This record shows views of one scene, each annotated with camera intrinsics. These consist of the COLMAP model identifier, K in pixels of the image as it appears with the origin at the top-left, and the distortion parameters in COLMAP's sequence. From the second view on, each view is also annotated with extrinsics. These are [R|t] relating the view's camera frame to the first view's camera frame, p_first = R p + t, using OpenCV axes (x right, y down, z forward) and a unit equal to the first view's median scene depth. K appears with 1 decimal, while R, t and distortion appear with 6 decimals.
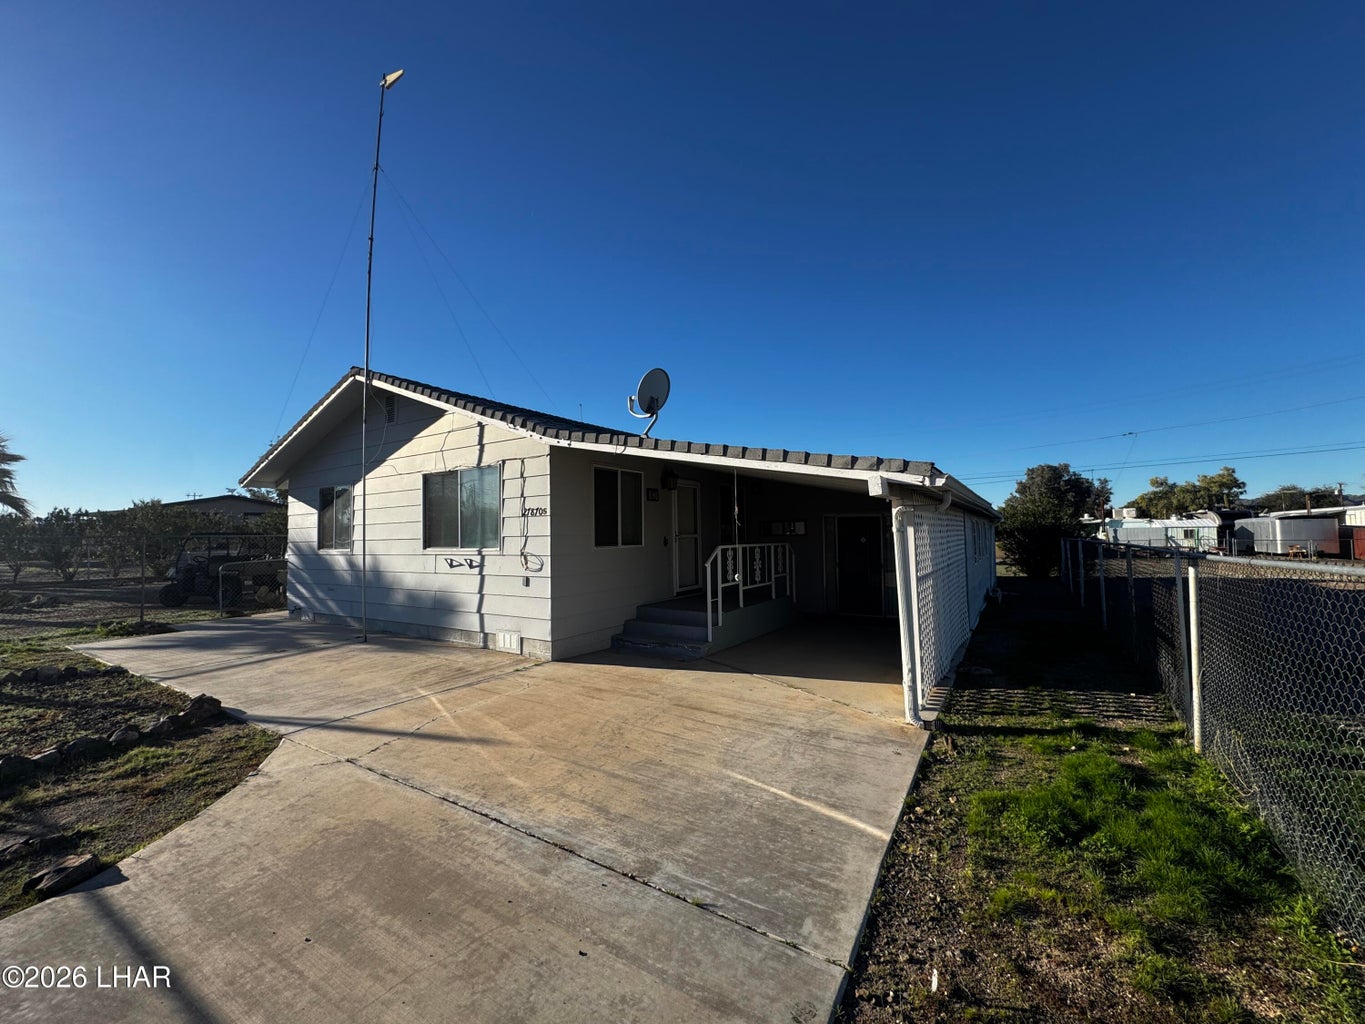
lens RADIAL K [[545.0, 0, 682.5], [0, 545.0, 512.0], [0, 0, 1]] dist [-0.001452, -0.000421]
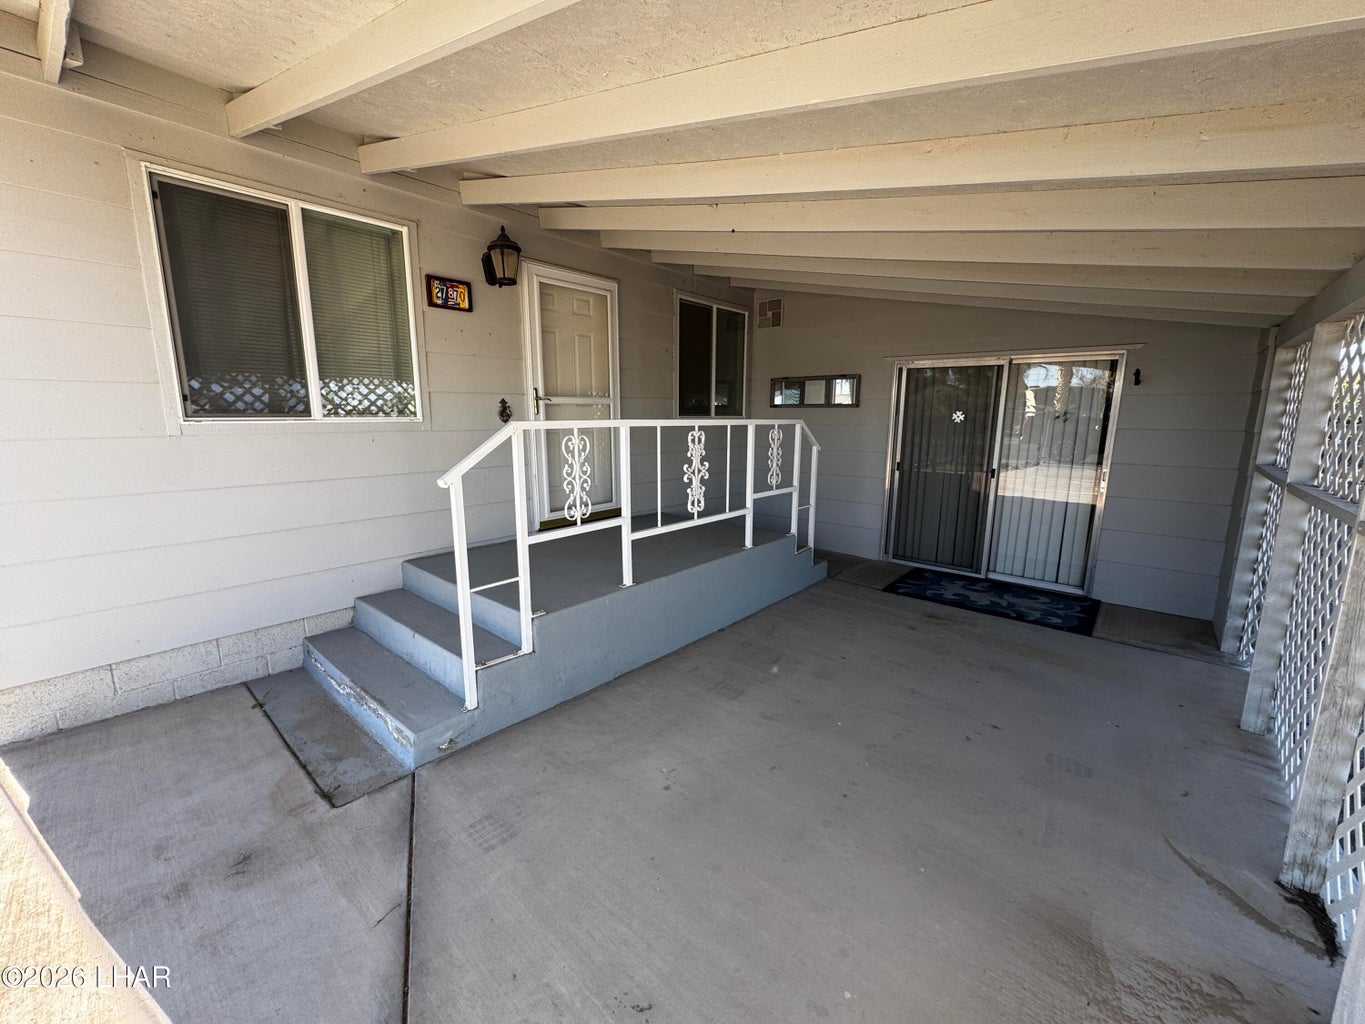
lens RADIAL K [[545.0, 0, 682.5], [0, 545.0, 512.0], [0, 0, 1]] dist [-0.001452, -0.000421]
pose [[0.989002, 0.042595, -0.141636, 0.205538], [-0.010435, 0.975341, 0.220459, 0.040290], [0.147534, -0.216556, 0.965058, 0.665514]]
